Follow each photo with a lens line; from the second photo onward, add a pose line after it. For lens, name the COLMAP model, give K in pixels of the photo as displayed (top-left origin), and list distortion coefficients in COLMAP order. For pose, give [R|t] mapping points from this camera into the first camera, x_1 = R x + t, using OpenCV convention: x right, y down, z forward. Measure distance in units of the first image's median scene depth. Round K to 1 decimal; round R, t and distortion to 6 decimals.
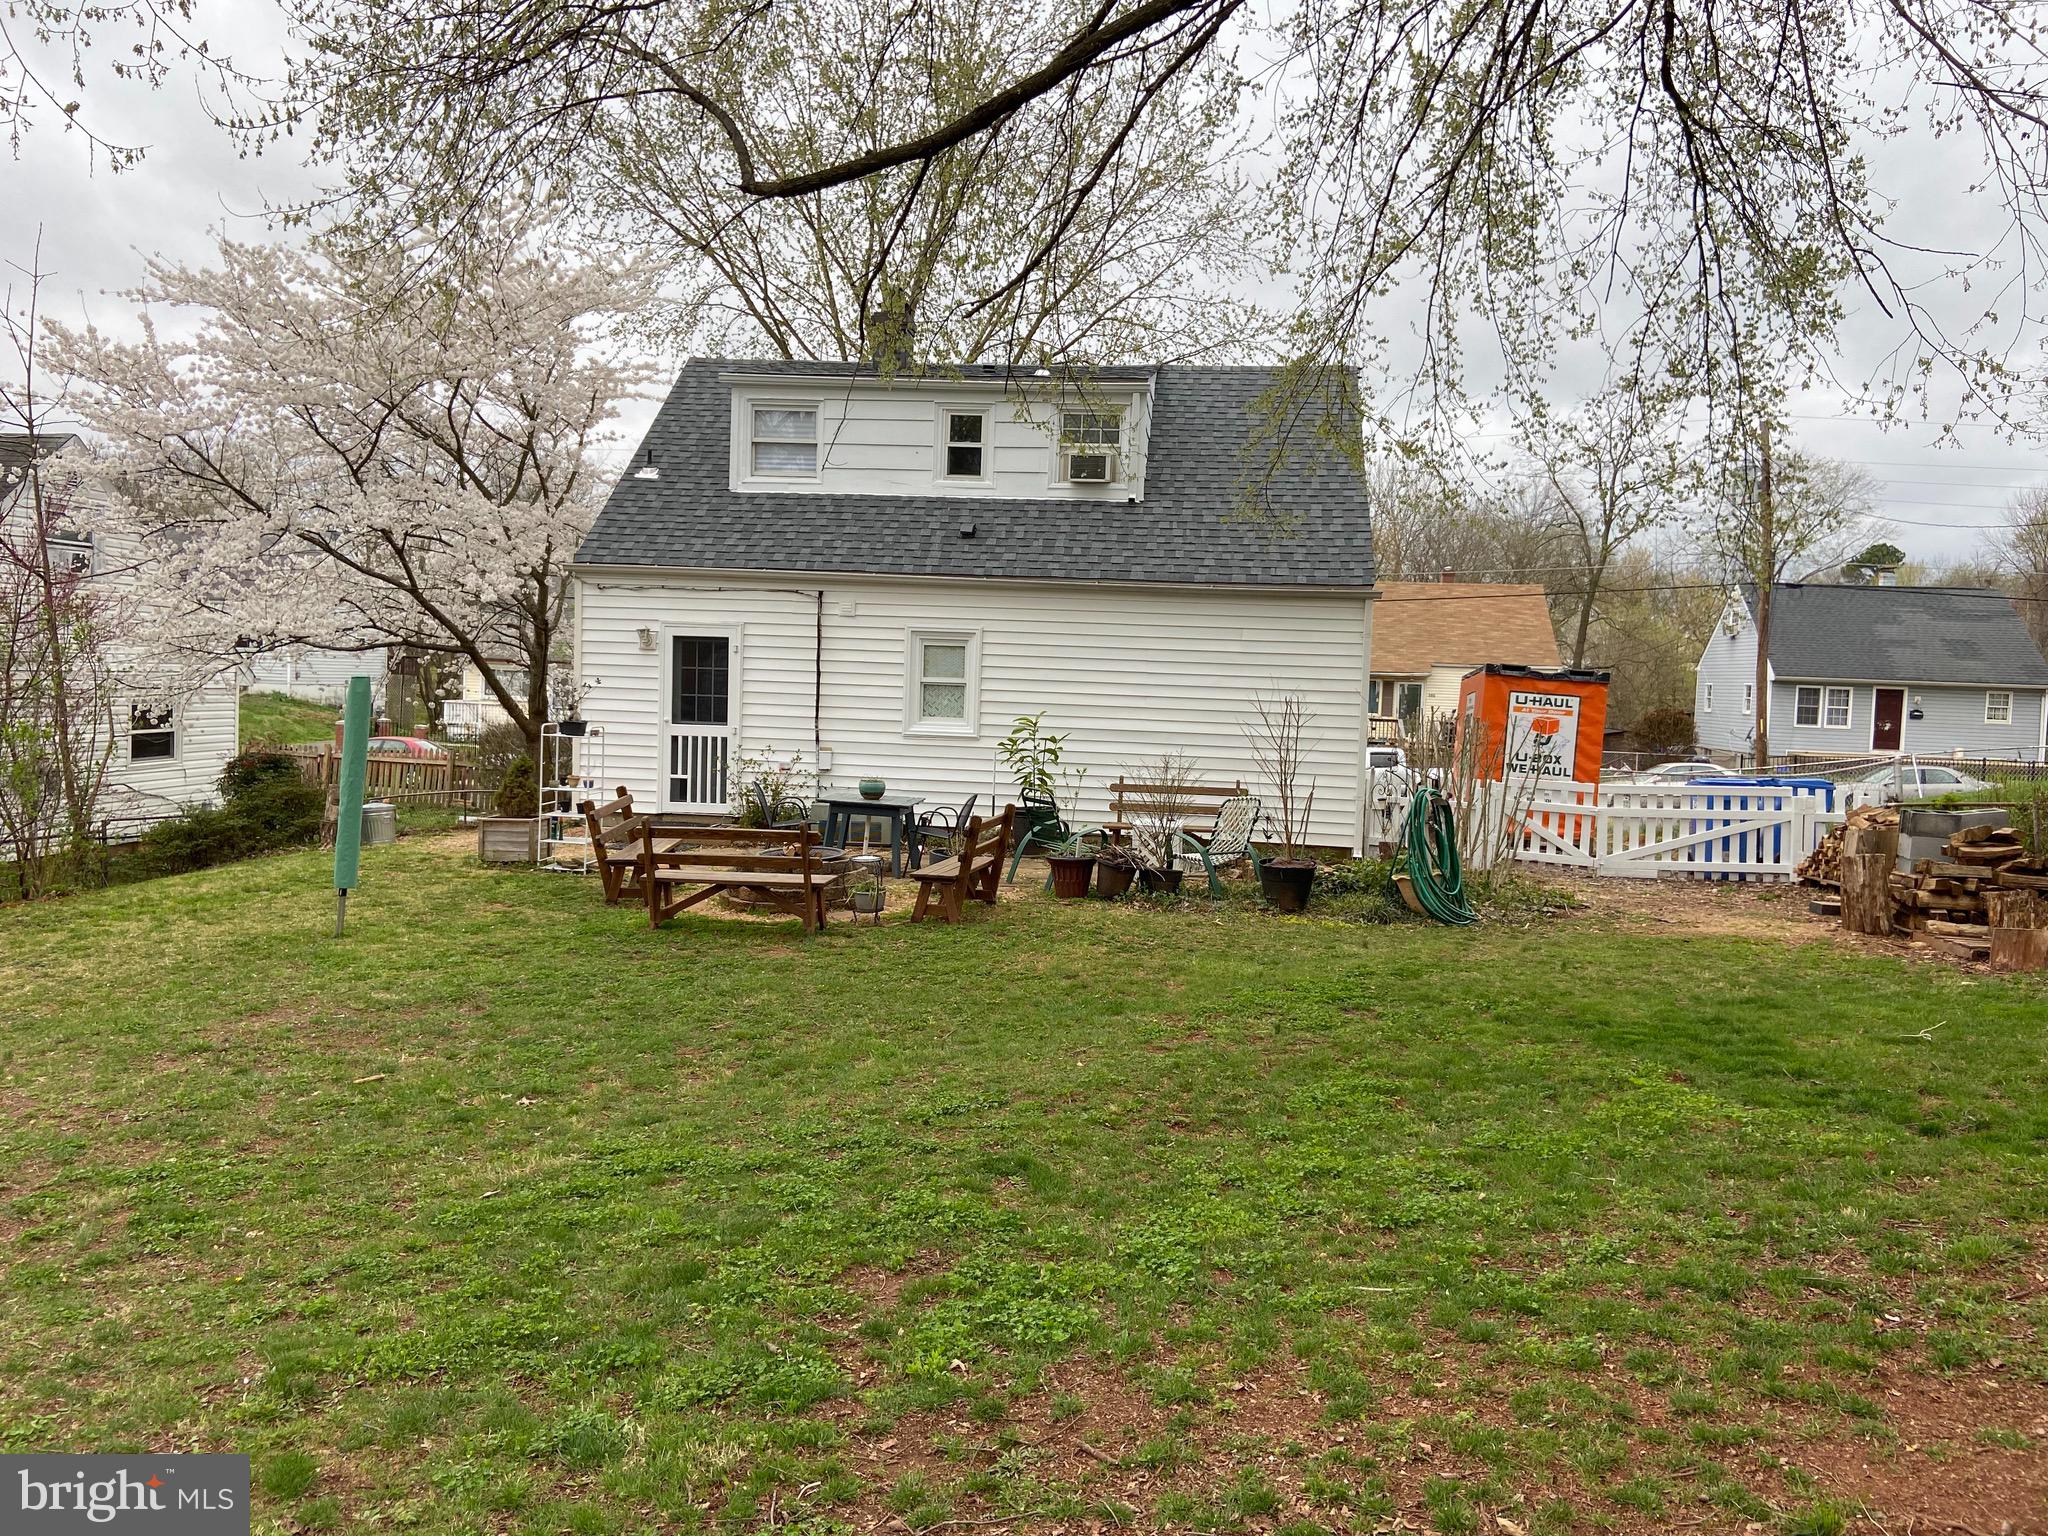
lens RADIAL K [[1541.5, 0, 1025.1], [0, 1541.5, 761.5], [0, 0, 1]] dist [0.137765, -0.171299]
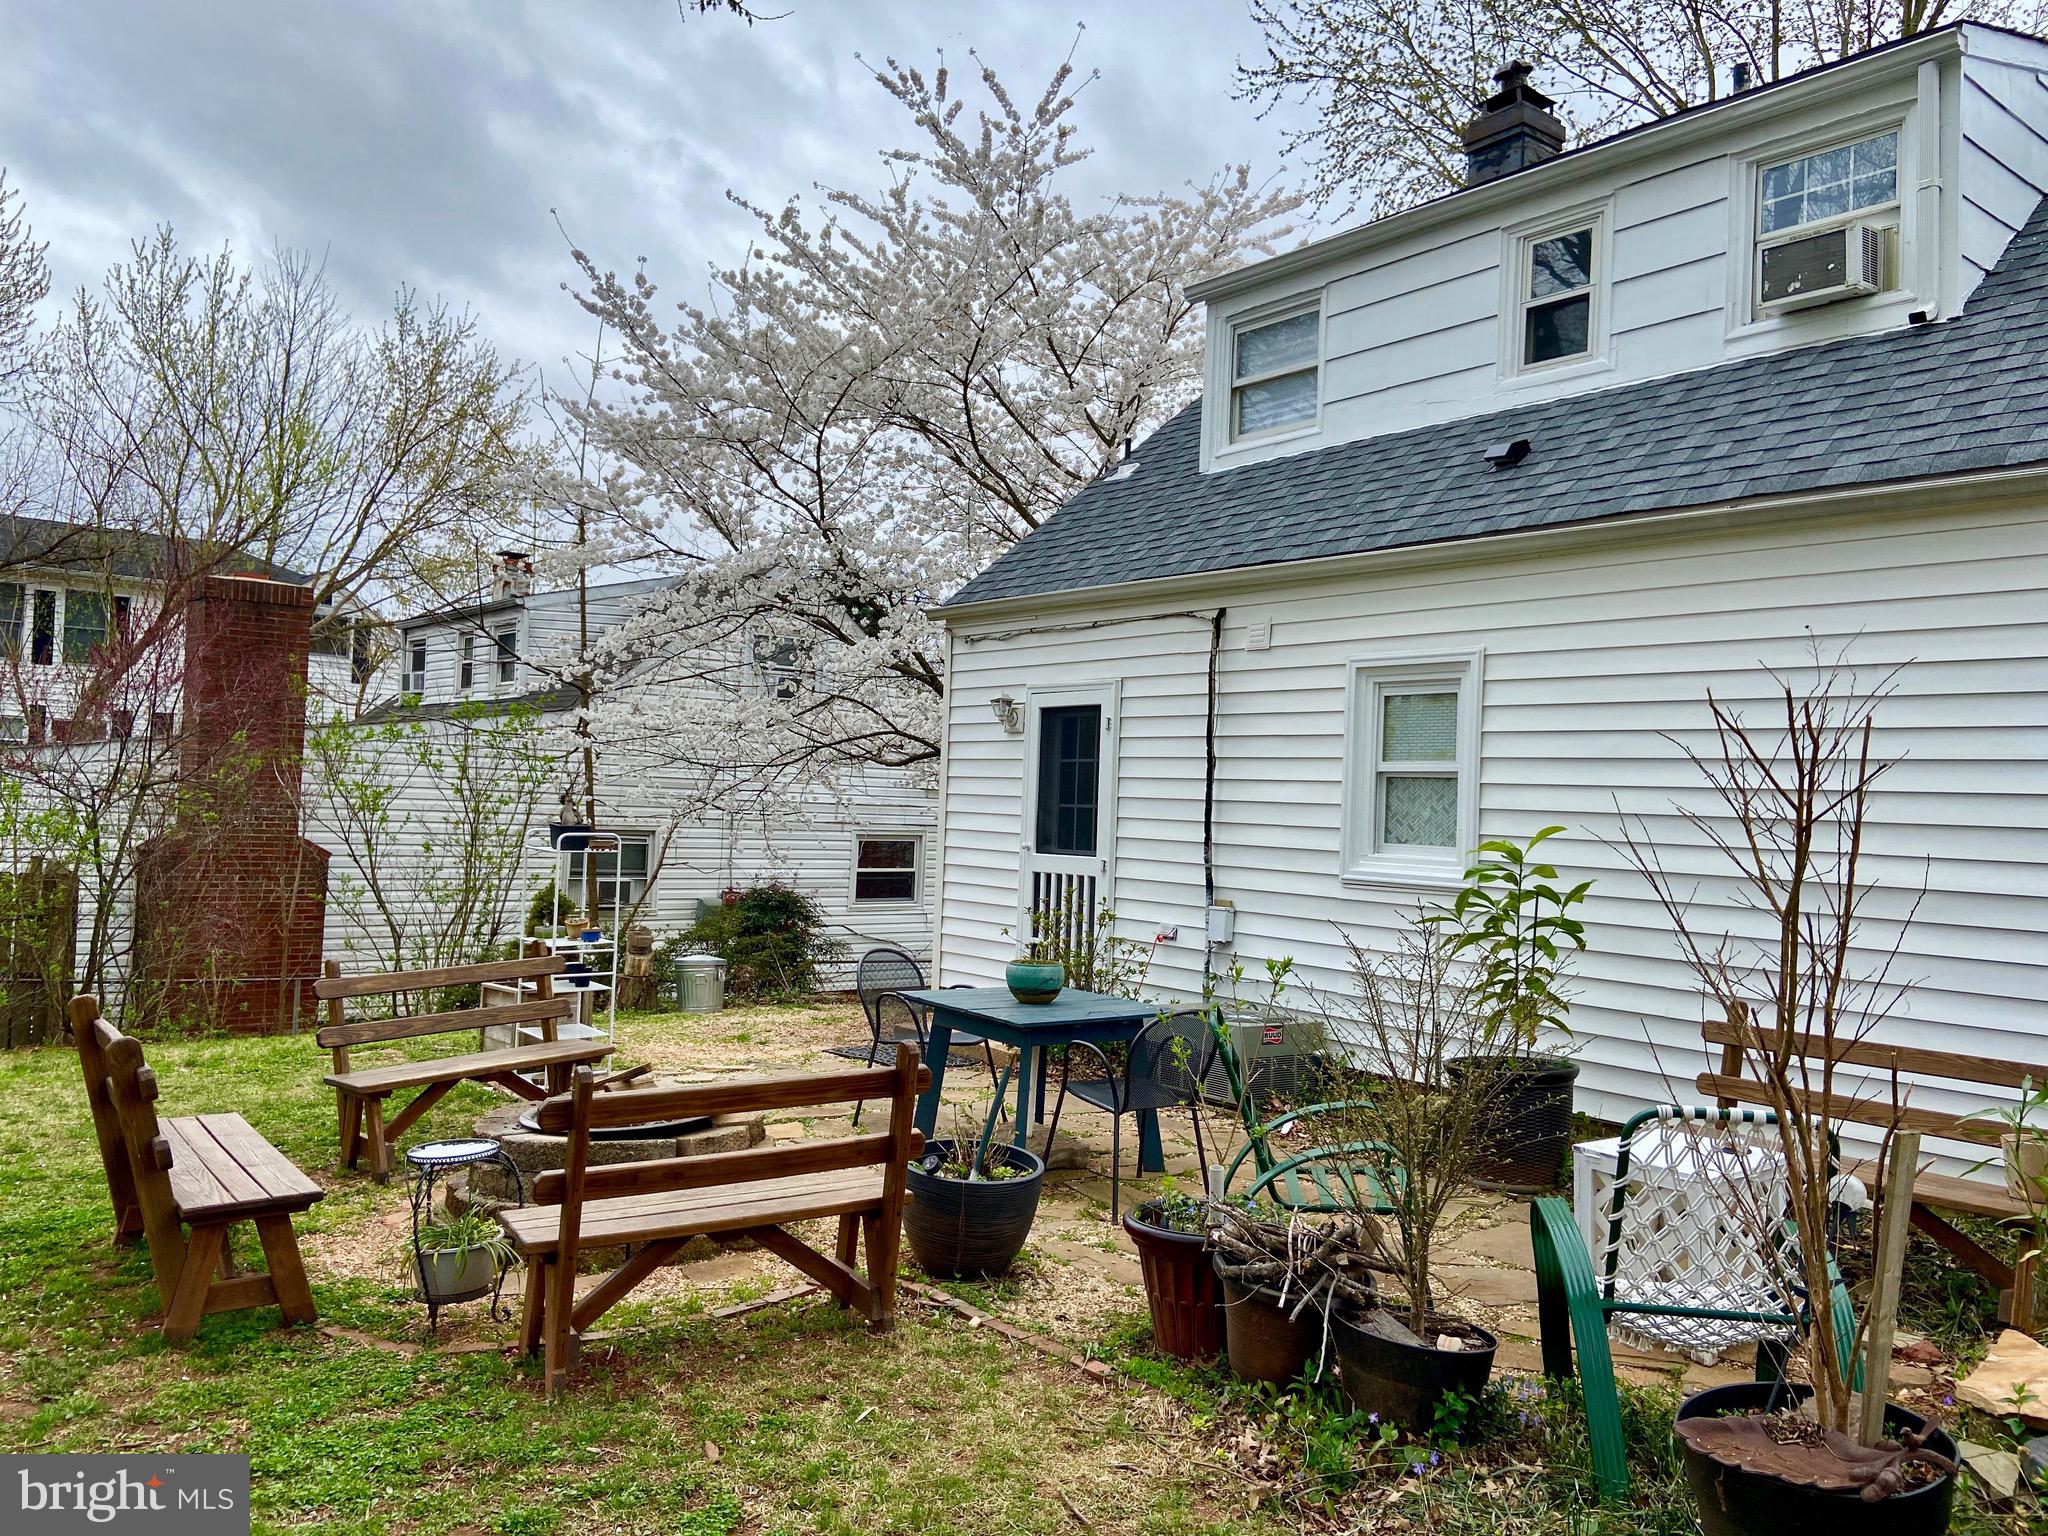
lens RADIAL K [[1543.9, 0, 1023.0], [0, 1543.9, 762.2], [0, 0, 1]] dist [0.134735, -0.167113]
pose [[0.713150, -0.028285, -0.700440, 0.192791], [-0.050247, 0.994553, -0.091321, -0.004353], [0.699208, 0.100320, 0.707845, 0.569326]]
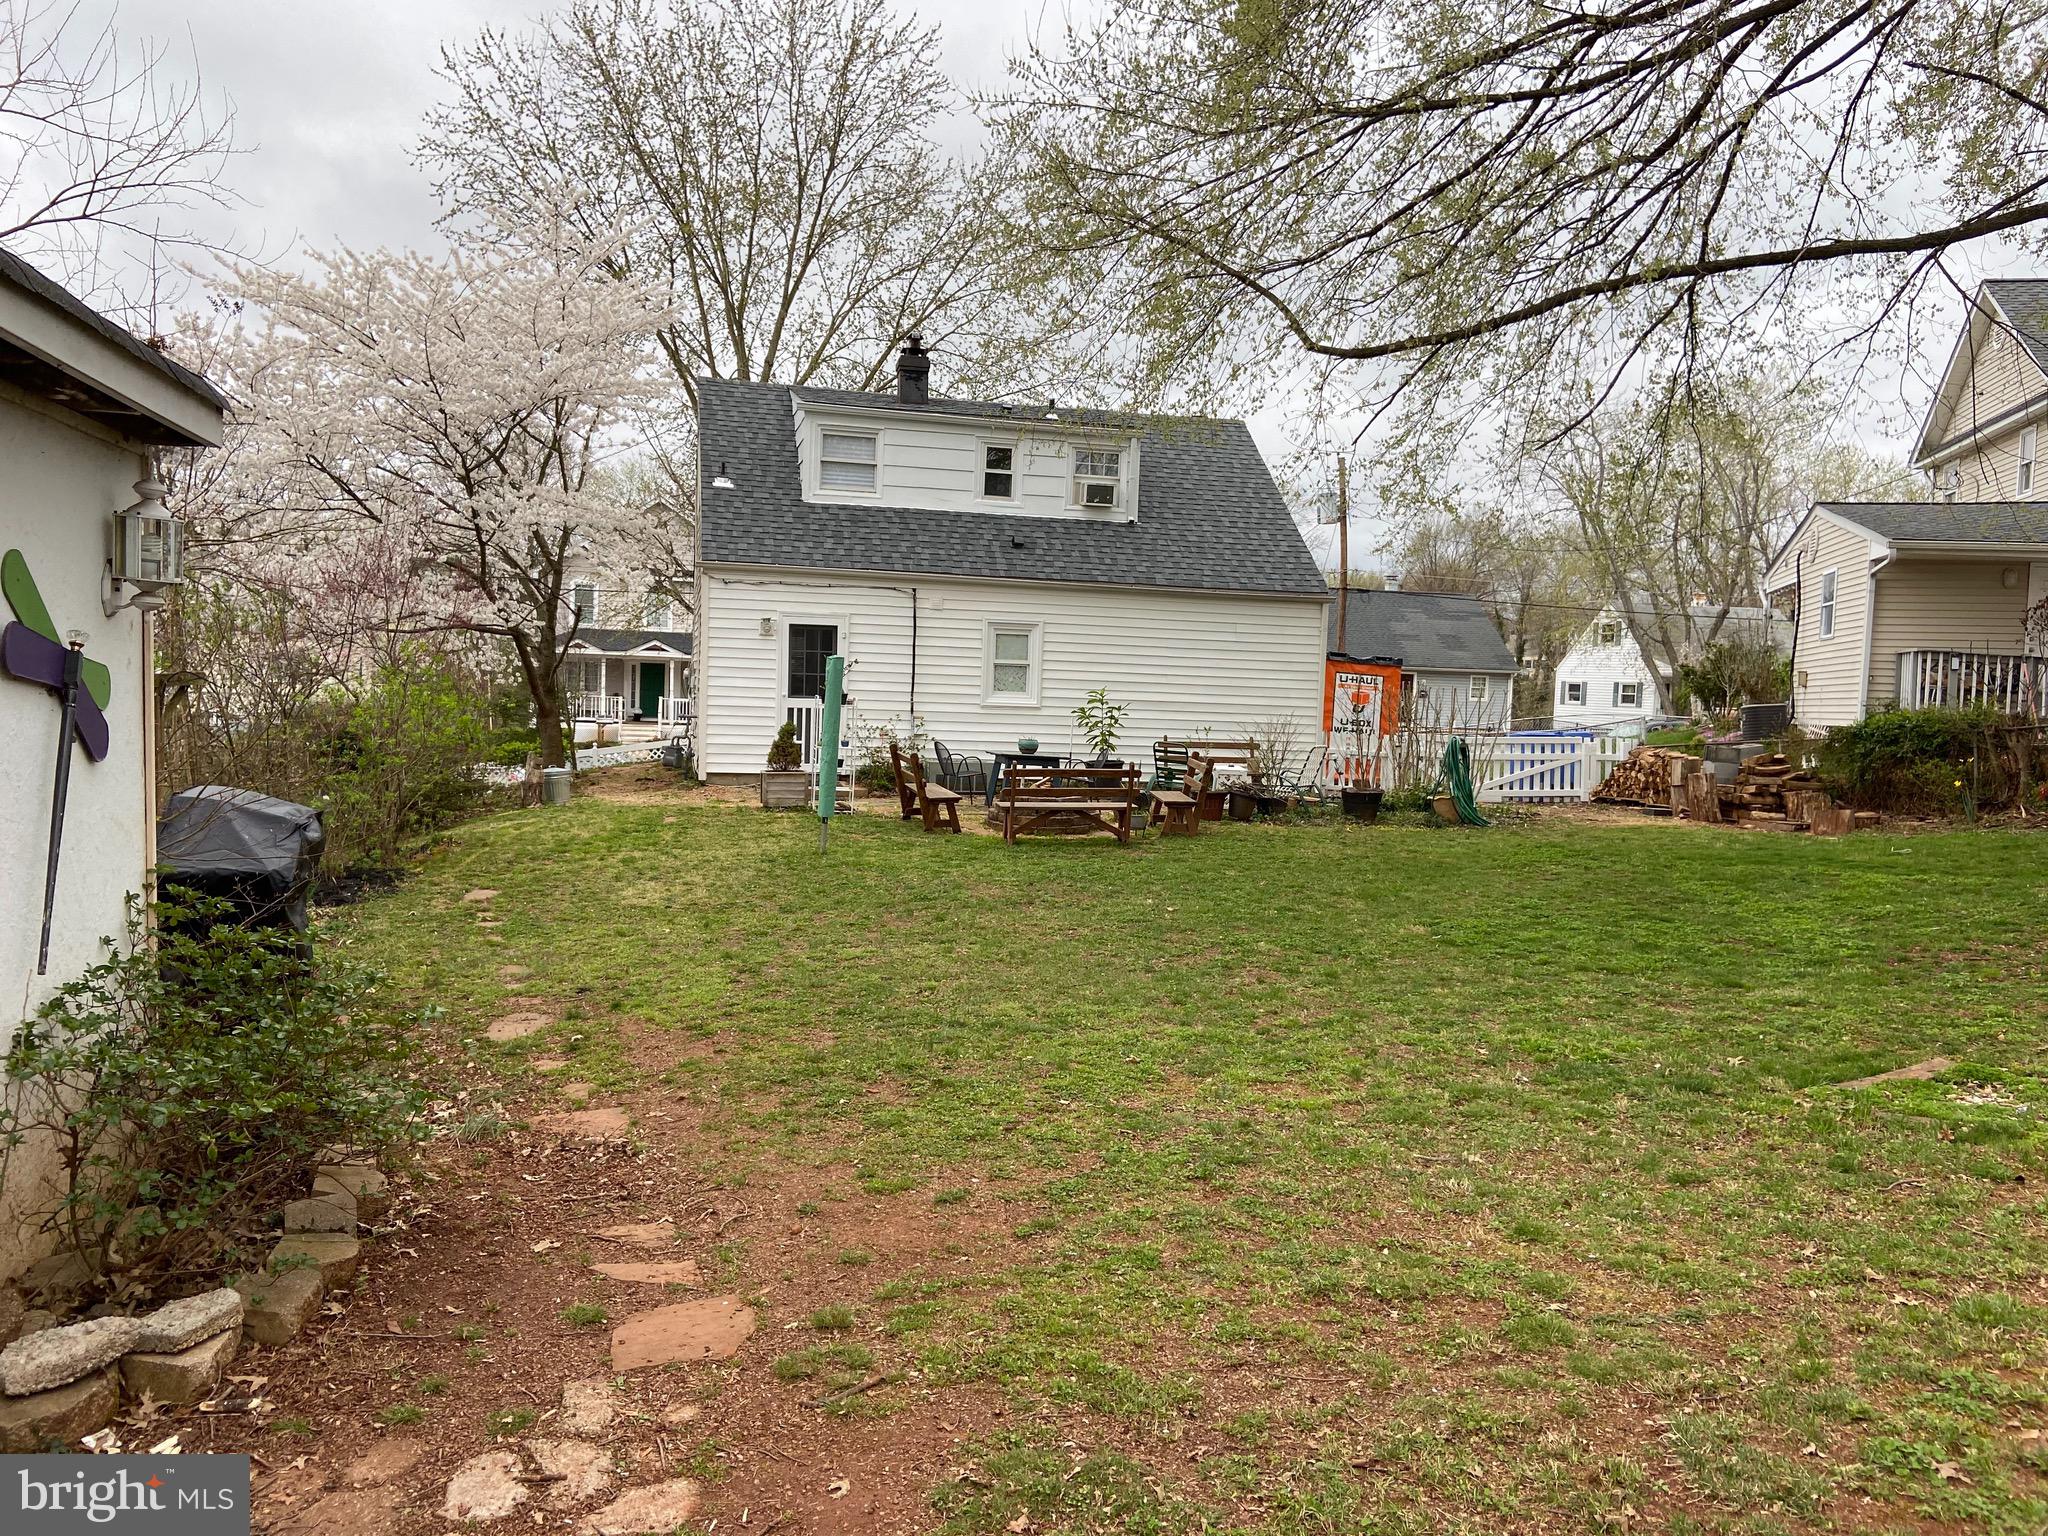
lens RADIAL K [[1541.5, 0, 1025.1], [0, 1541.5, 761.5], [0, 0, 1]] dist [0.137765, -0.171299]
pose [[0.942493, -0.018323, 0.333725, -0.454862], [0.015216, 0.999813, 0.011921, 0.013253], [-0.333881, -0.006157, 0.942595, -0.180843]]
